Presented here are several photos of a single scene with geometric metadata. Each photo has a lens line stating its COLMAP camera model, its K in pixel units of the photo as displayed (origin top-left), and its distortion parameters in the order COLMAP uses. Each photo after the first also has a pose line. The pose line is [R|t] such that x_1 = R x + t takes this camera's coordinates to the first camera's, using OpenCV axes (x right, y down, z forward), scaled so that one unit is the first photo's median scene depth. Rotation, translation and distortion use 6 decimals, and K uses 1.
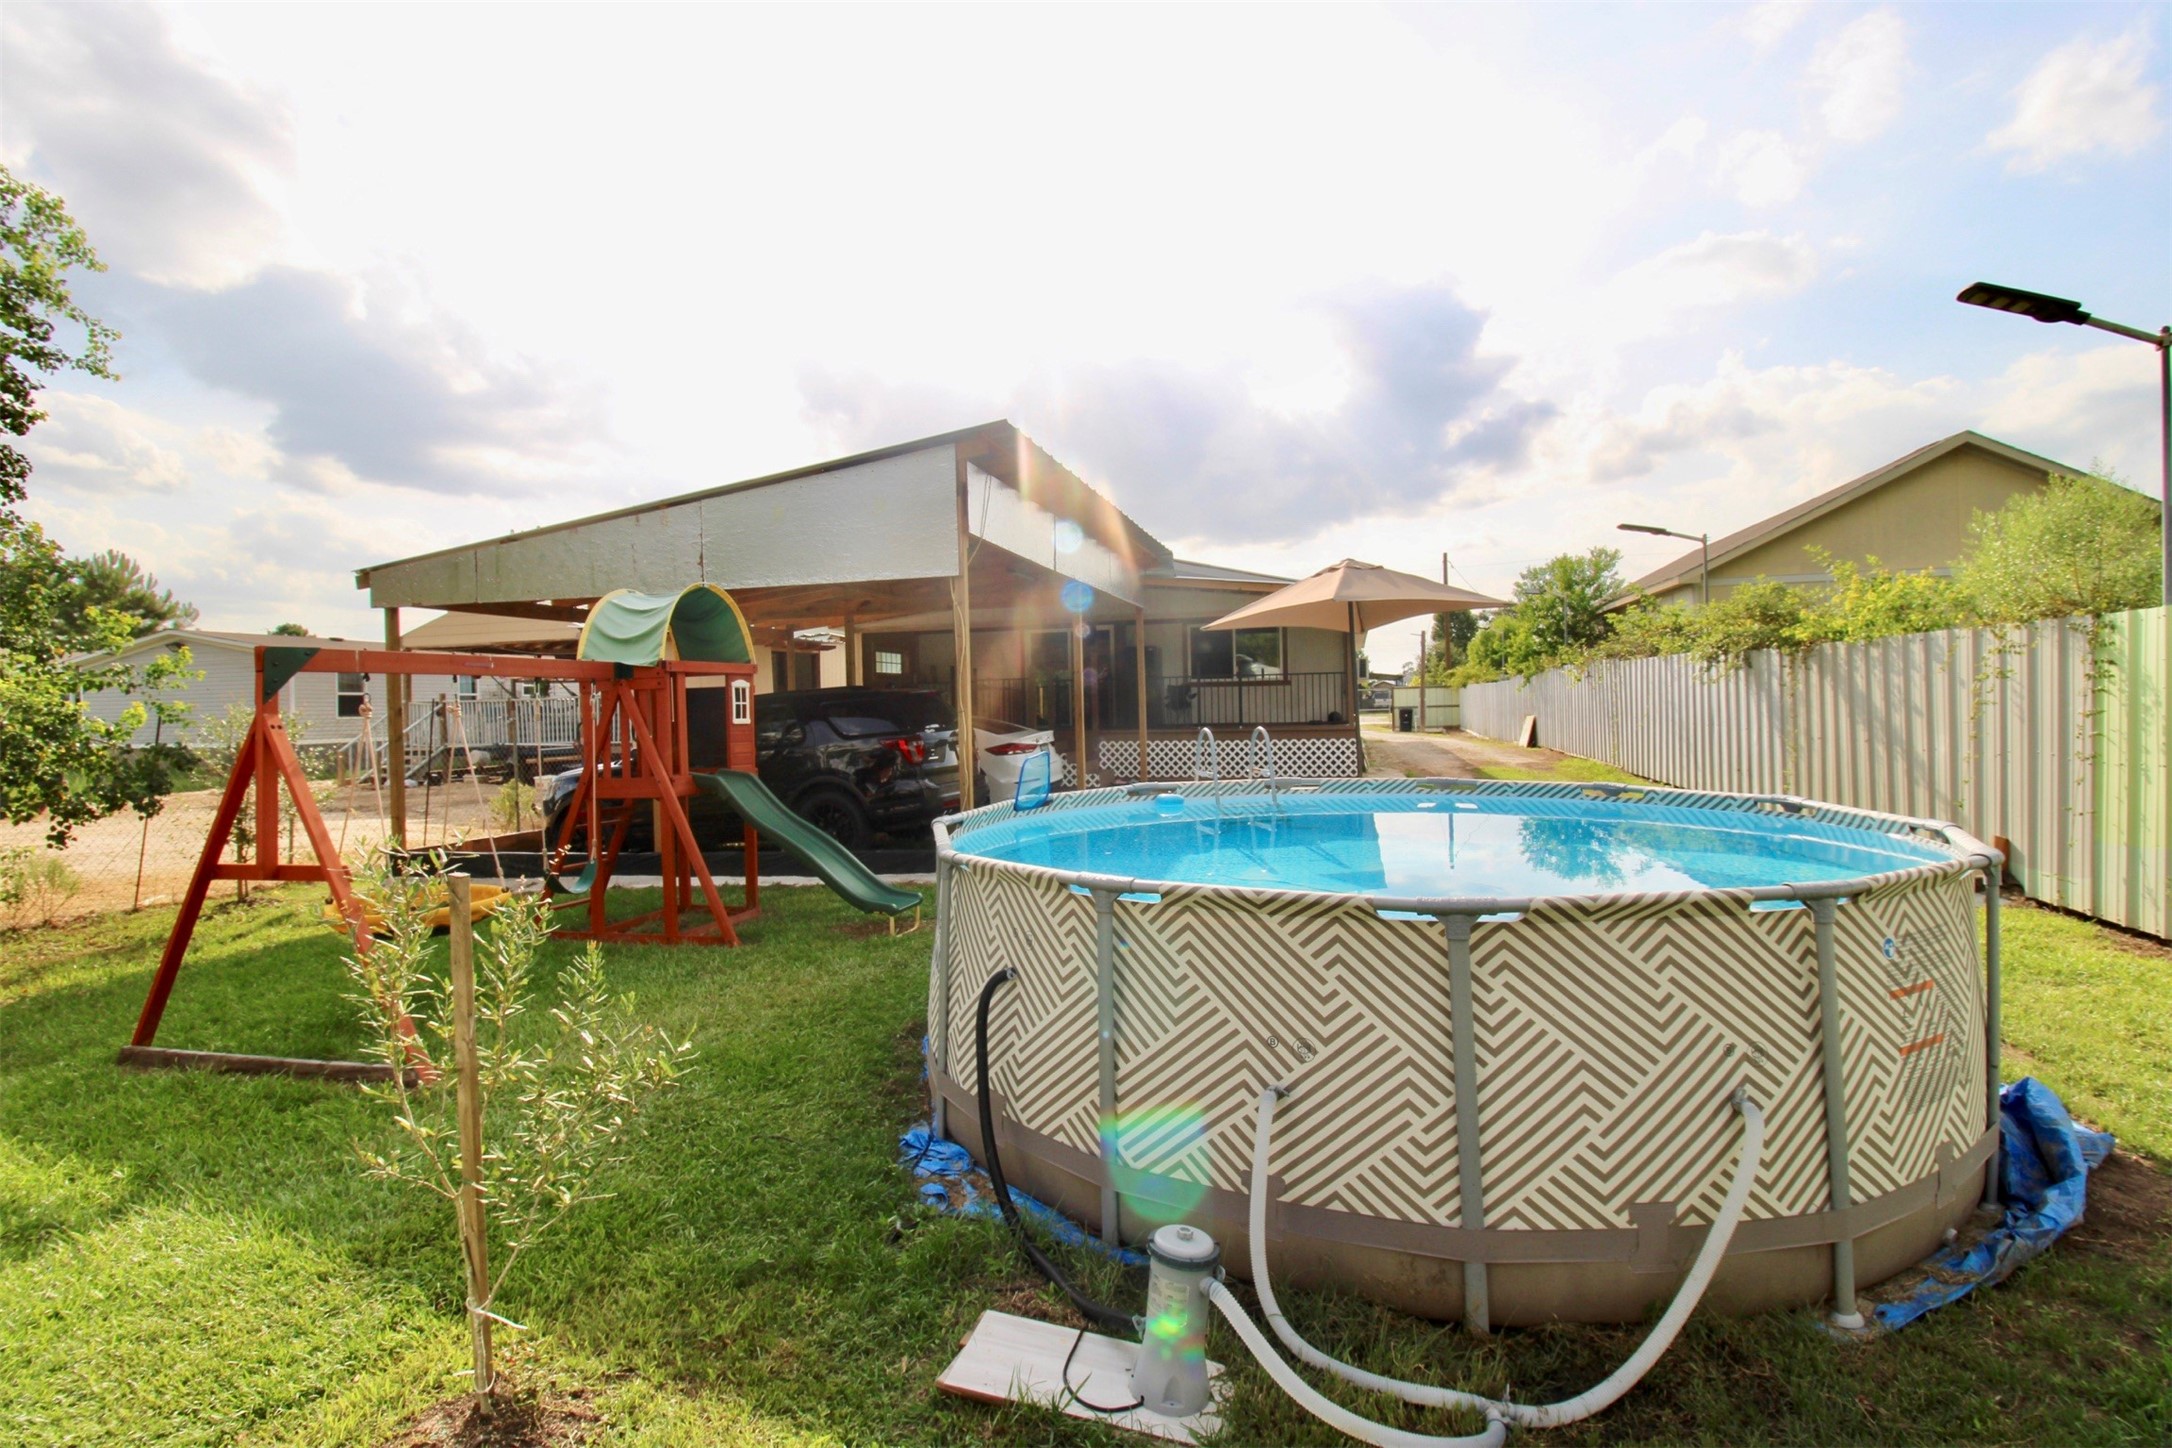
lens RADIAL K [[1005.8, 0, 1091.3], [0, 1005.8, 713.1], [0, 0, 1]] dist [0.000928, -0.012576]
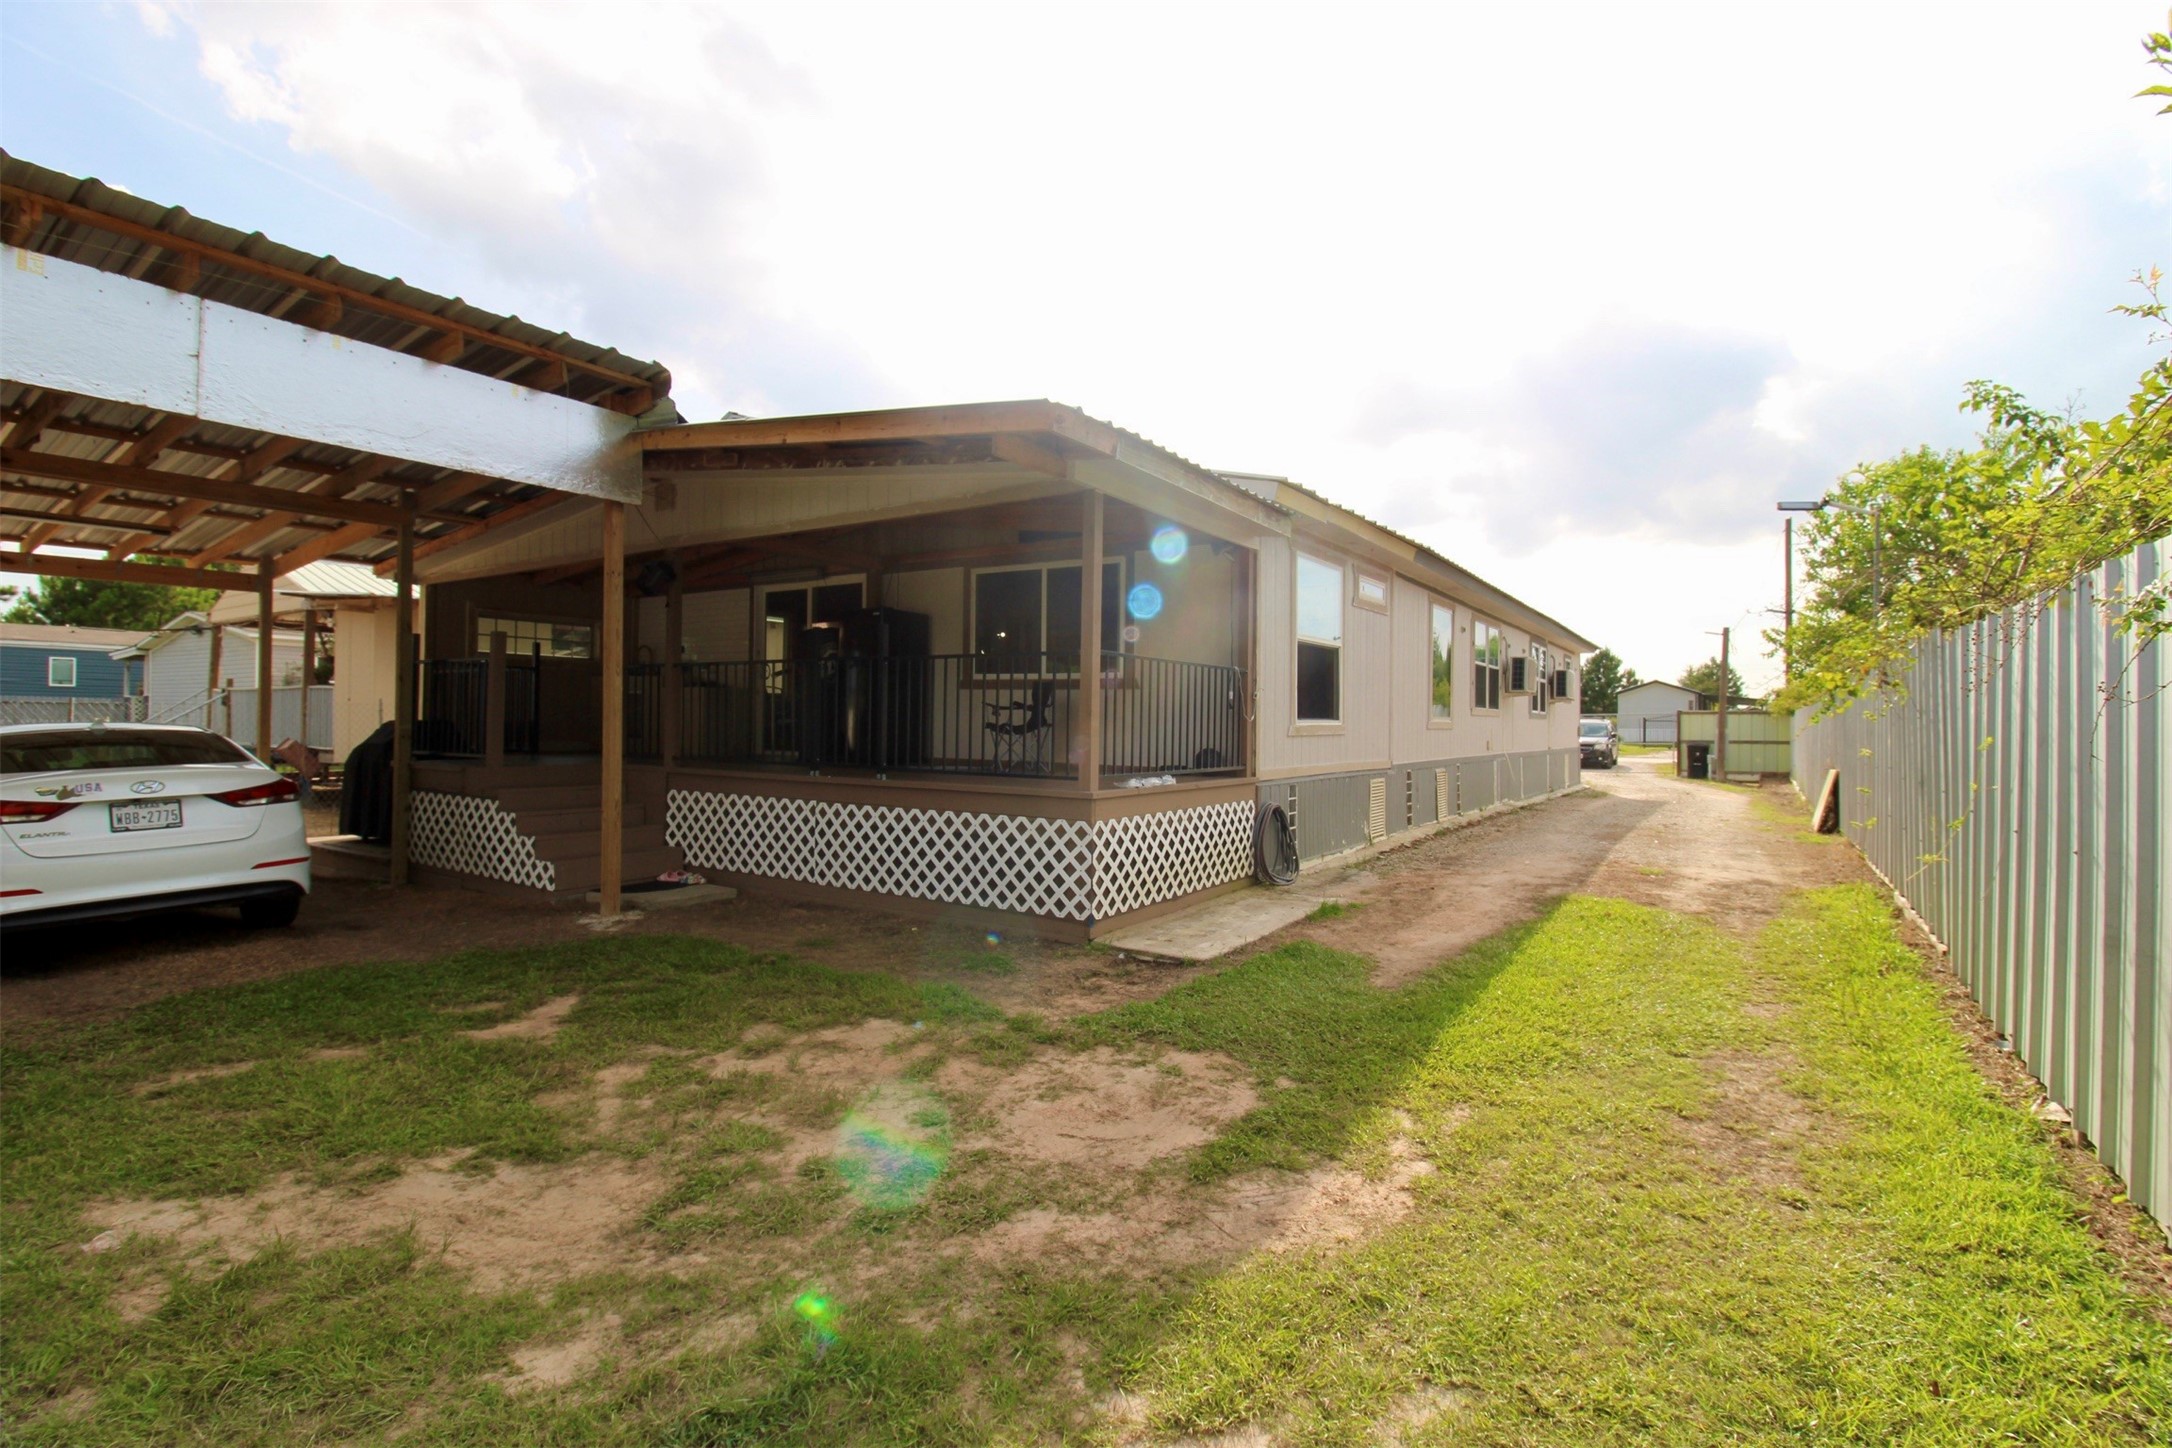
lens RADIAL K [[1005.8, 0, 1091.3], [0, 1005.8, 713.1], [0, 0, 1]] dist [0.000928, -0.012576]
pose [[0.946884, 0.030437, -0.320133, 1.119926], [-0.034888, 0.999358, -0.008177, -0.039534], [0.319678, 0.018912, 0.947337, 1.799776]]
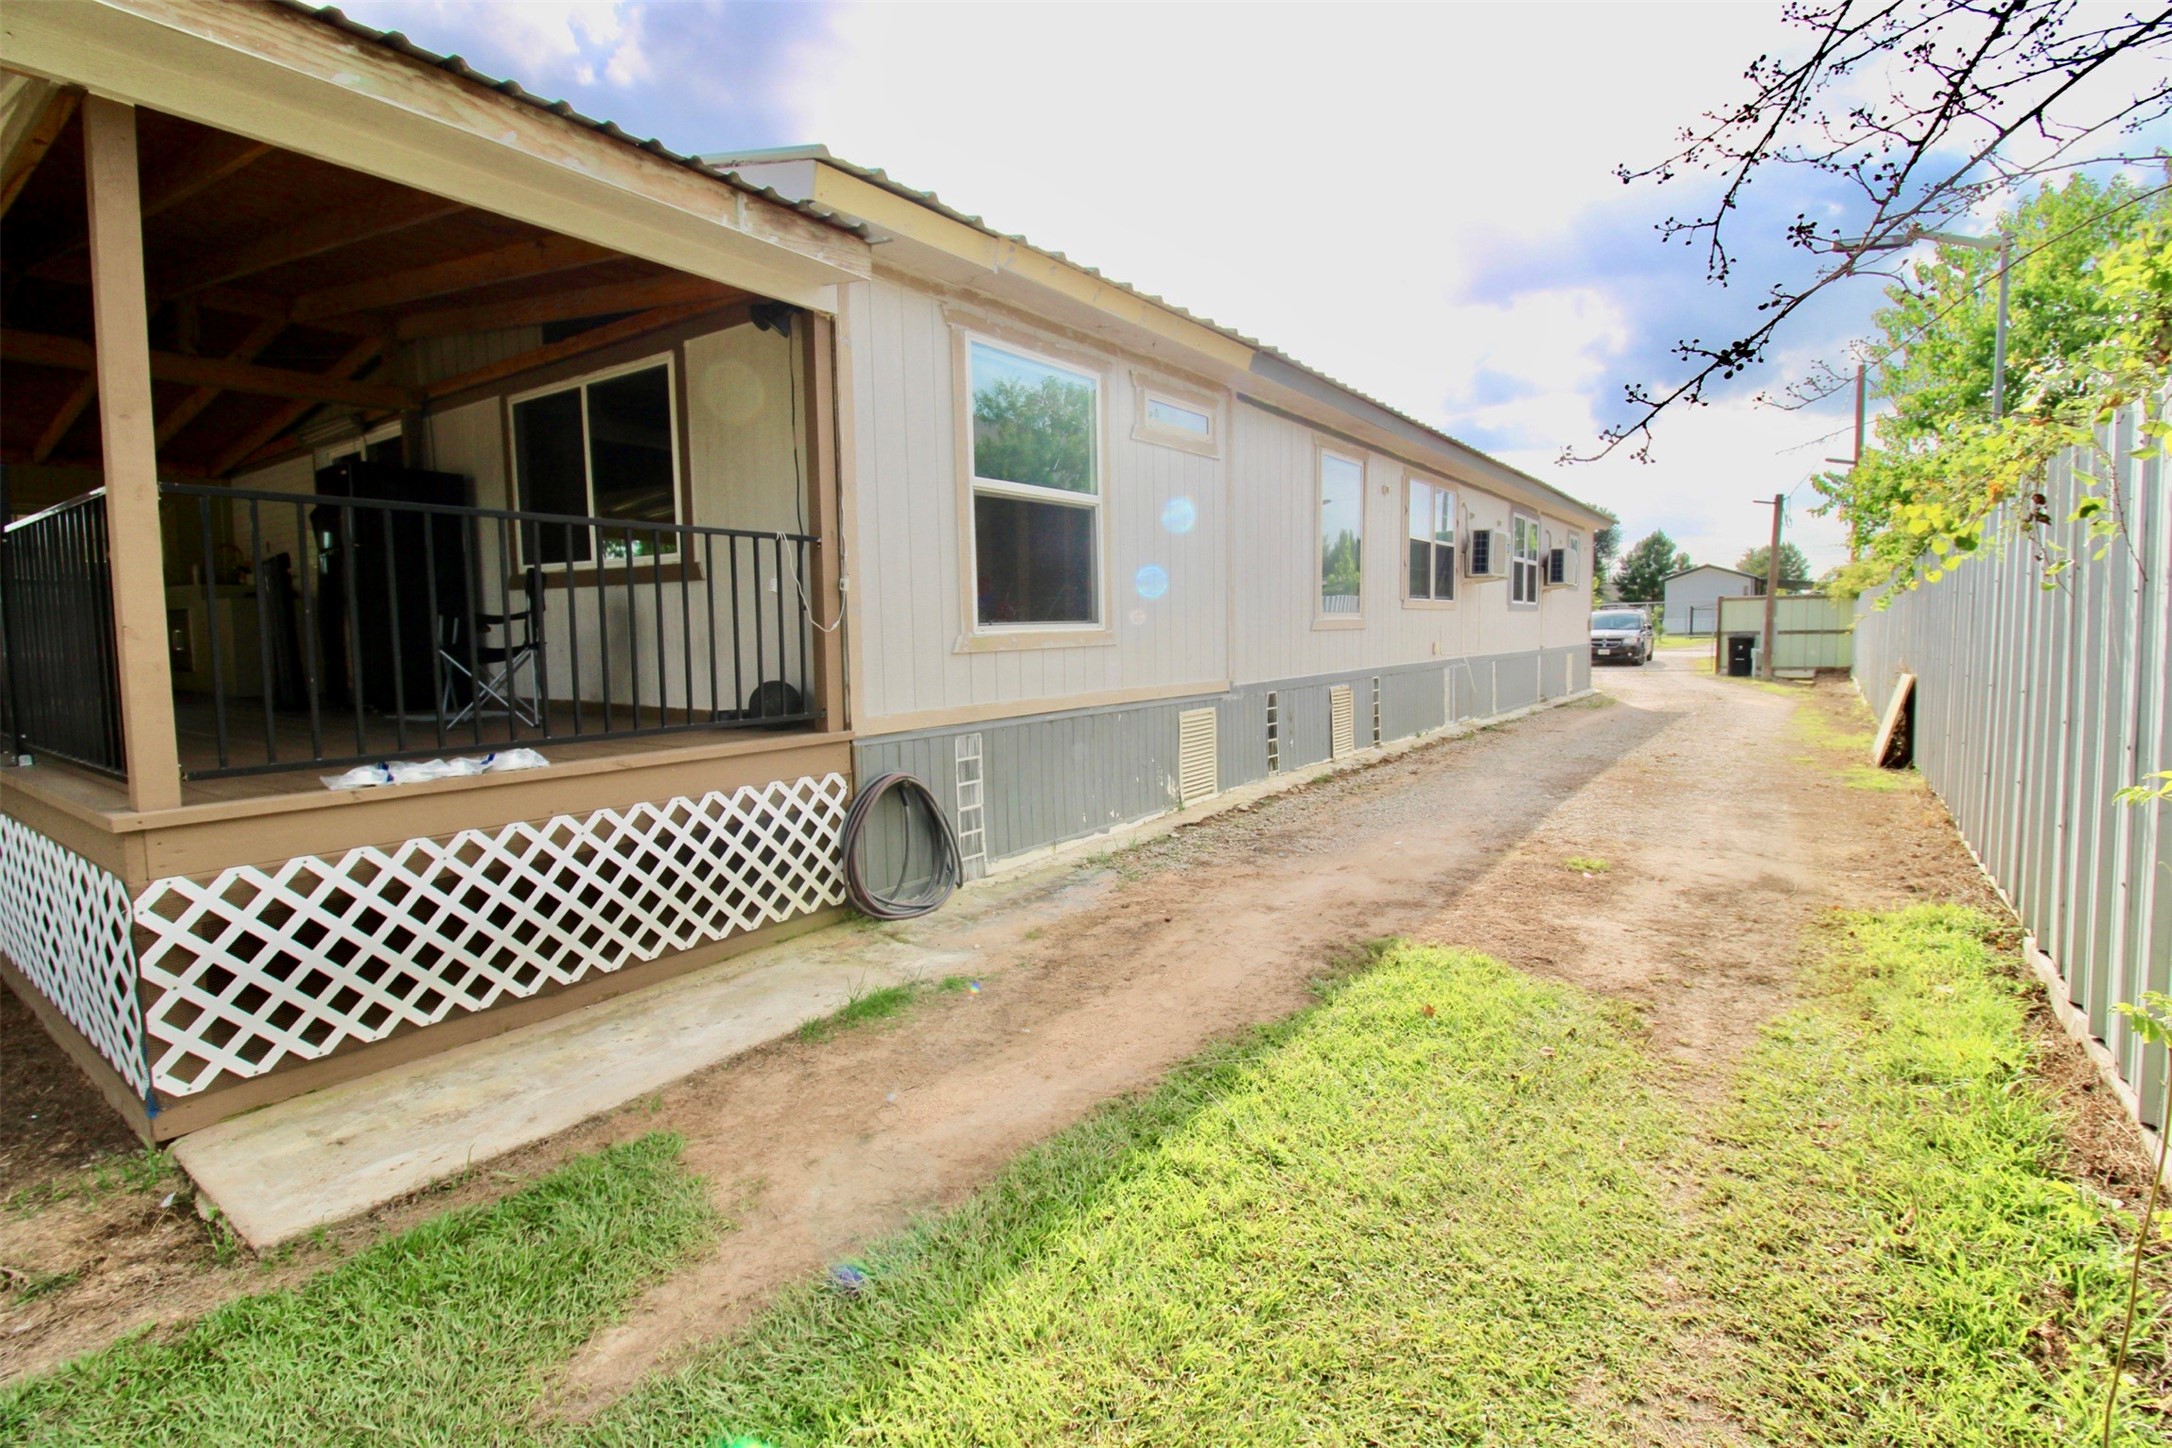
lens RADIAL K [[1010.9, 0, 1090.4], [0, 1010.9, 706.5], [0, 0, 1]] dist [-0.012025, 0.000053]
pose [[0.932929, 0.040324, -0.357795, 1.365924], [-0.011154, 0.996469, 0.083220, -0.057827], [0.359887, -0.073648, 0.930085, 2.589010]]
